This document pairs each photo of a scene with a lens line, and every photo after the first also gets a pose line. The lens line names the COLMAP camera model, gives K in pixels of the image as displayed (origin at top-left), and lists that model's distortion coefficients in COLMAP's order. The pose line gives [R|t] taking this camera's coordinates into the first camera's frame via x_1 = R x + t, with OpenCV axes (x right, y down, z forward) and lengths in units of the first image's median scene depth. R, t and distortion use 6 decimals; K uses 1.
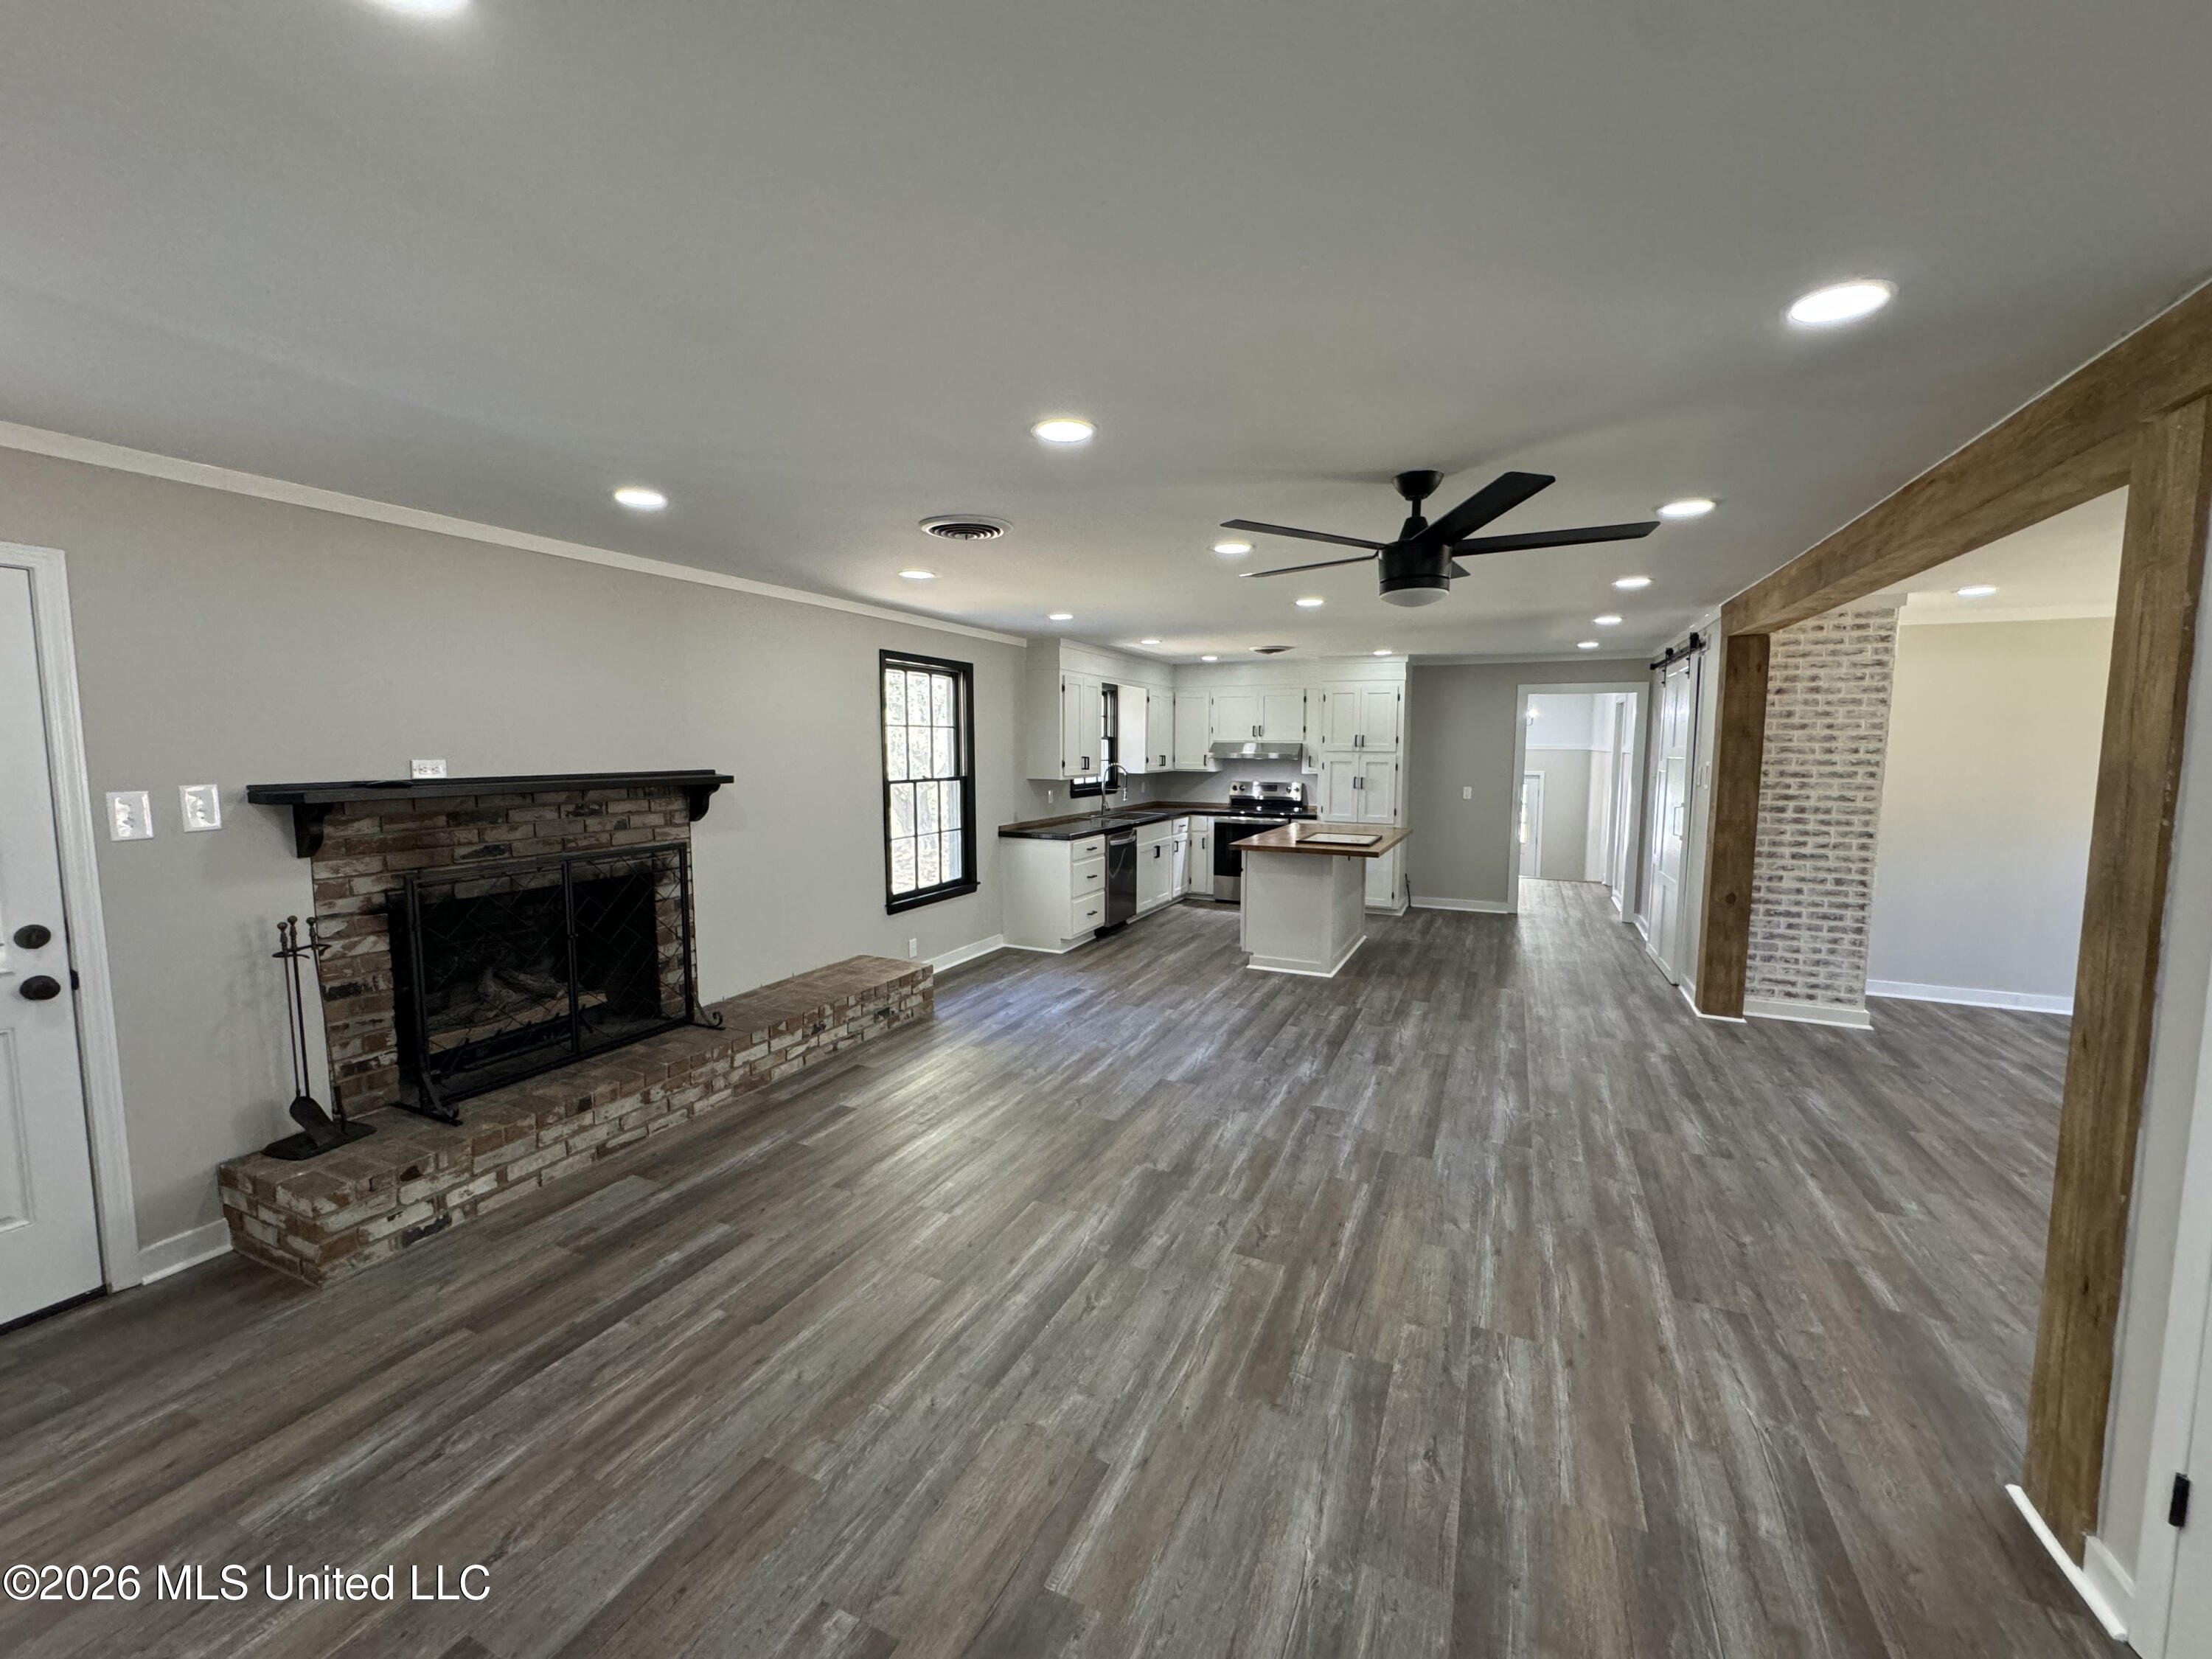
lens RADIAL K [[882.9, 0, 1100.7], [0, 882.9, 826.3], [0, 0, 1]] dist [-0.007258, -0.000102]
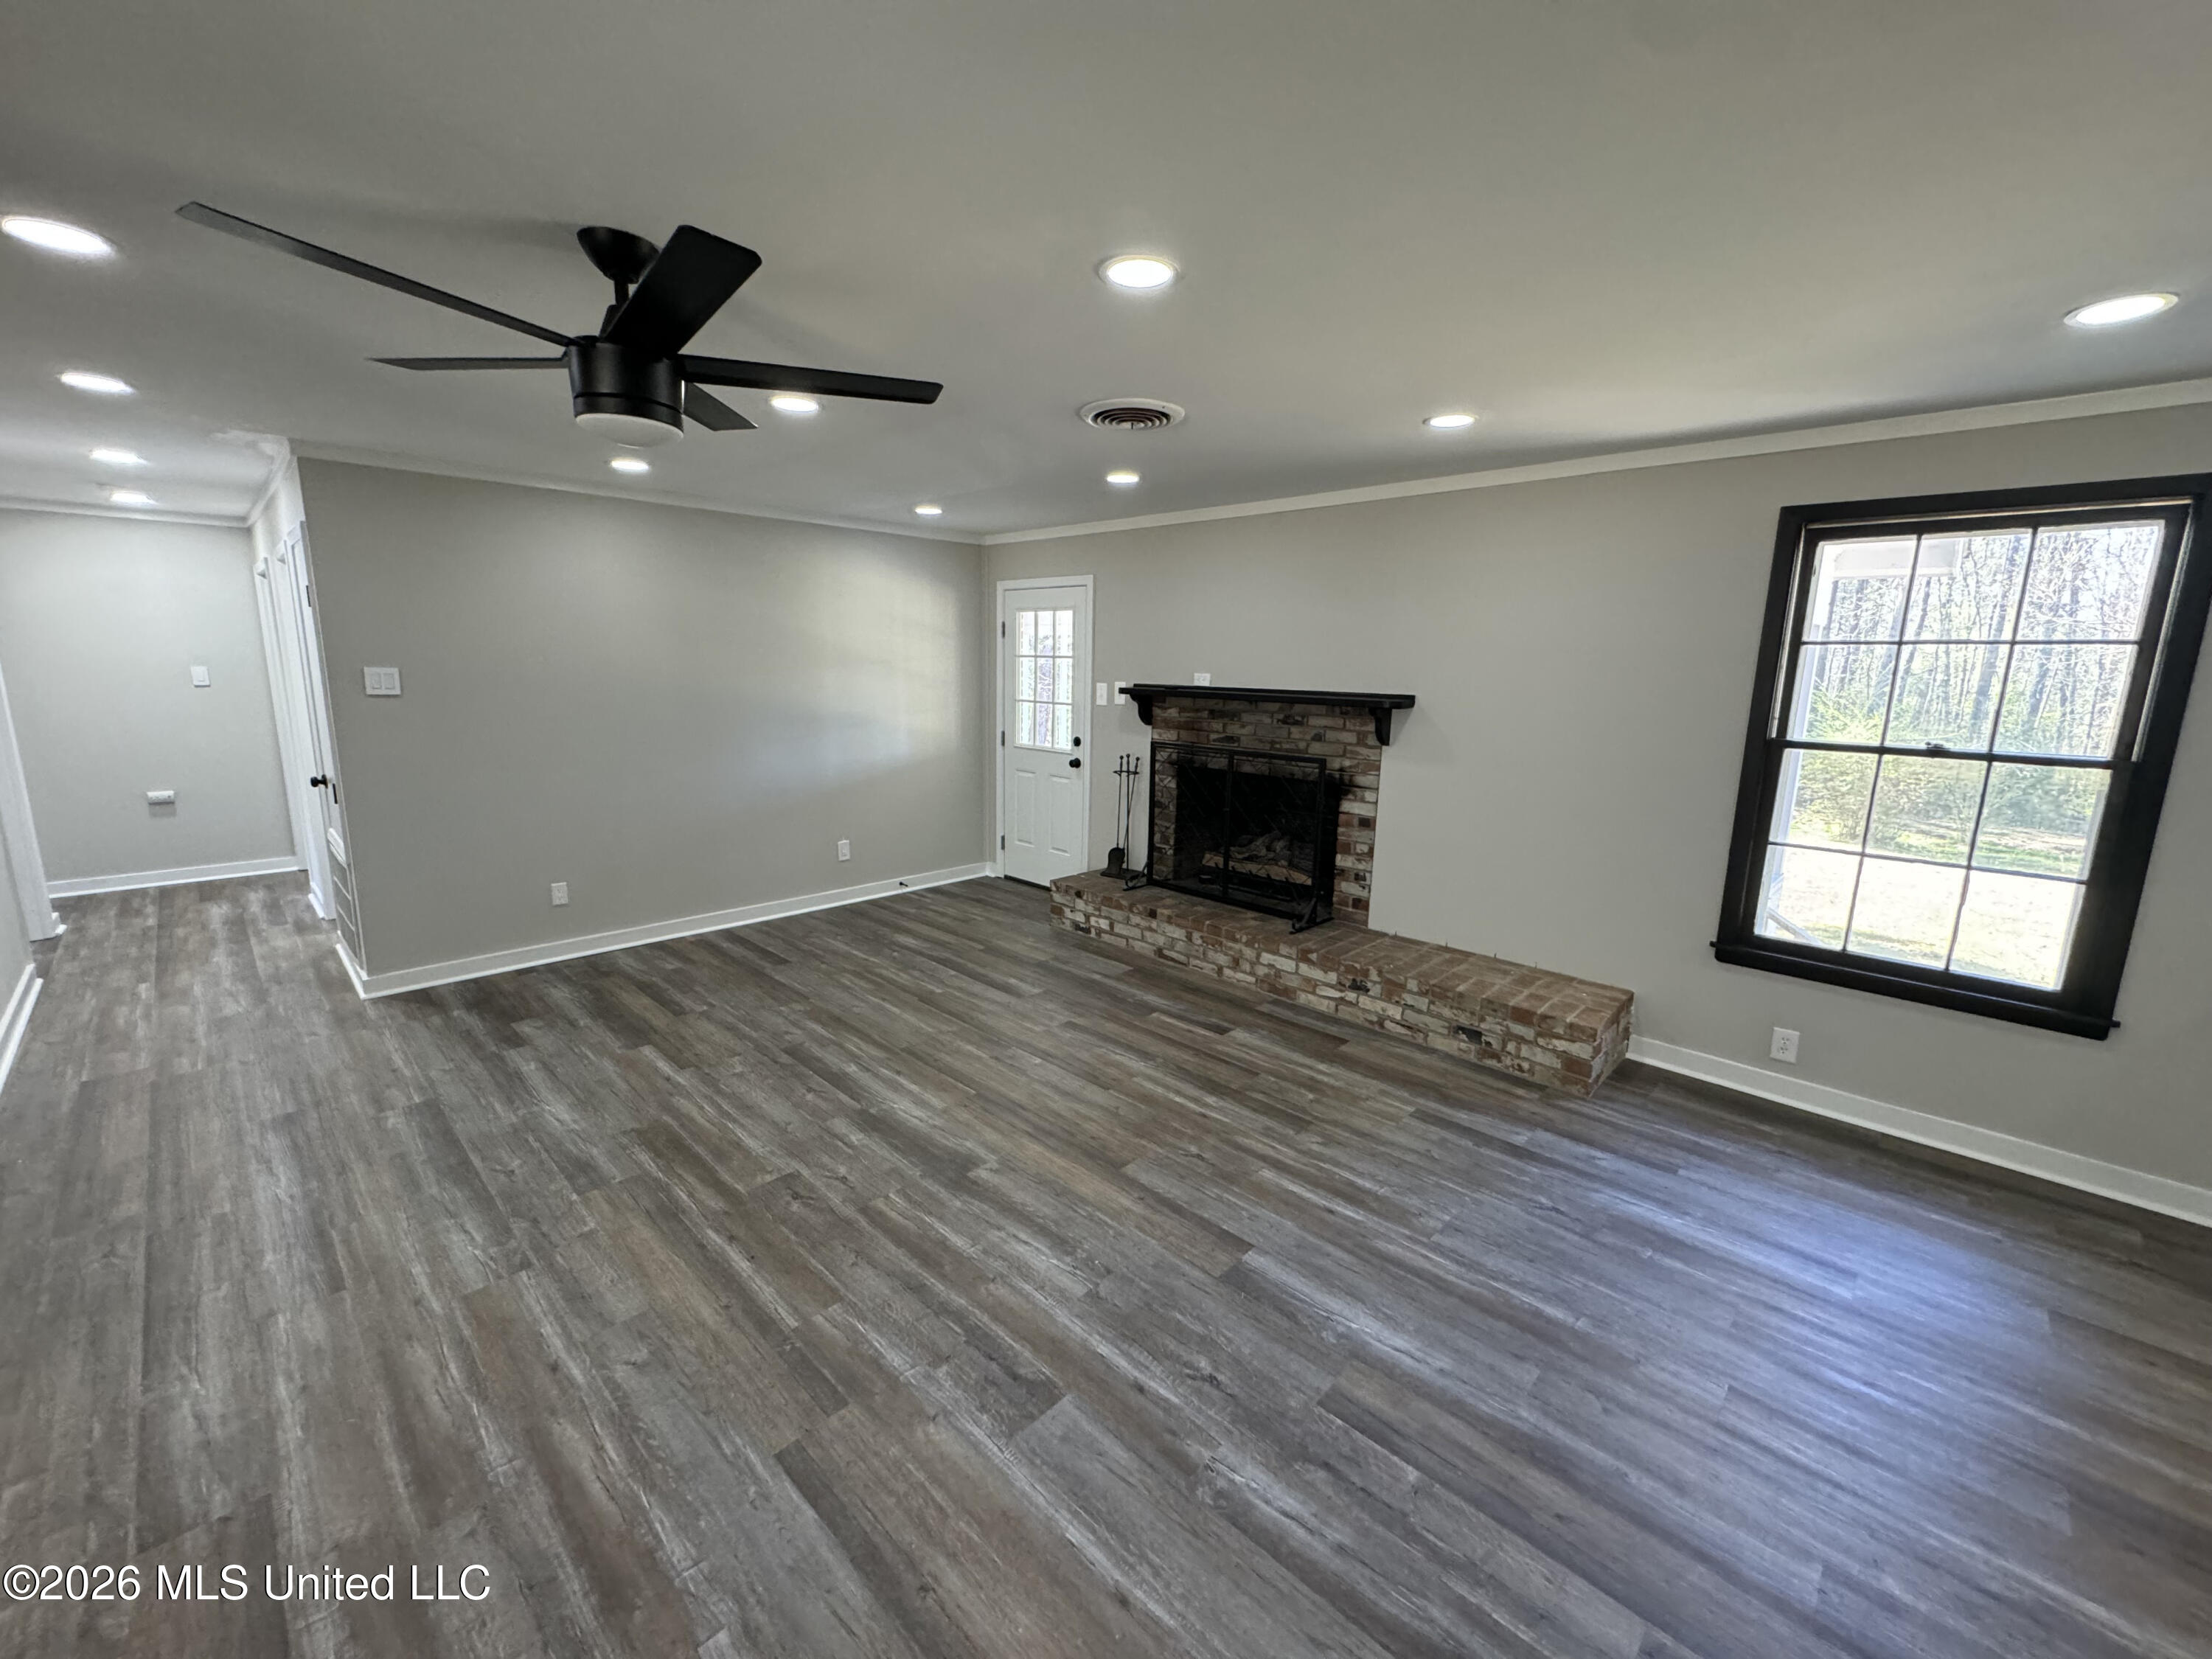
lens RADIAL K [[882.9, 0, 1107.3], [0, 882.9, 830.2], [0, 0, 1]] dist [-0.007258, -0.000102]
pose [[-0.325010, 0.167762, -0.930712, 0.684089], [-0.110548, 0.970654, 0.213565, -0.106564], [0.939227, 0.172299, -0.296926, 1.190352]]
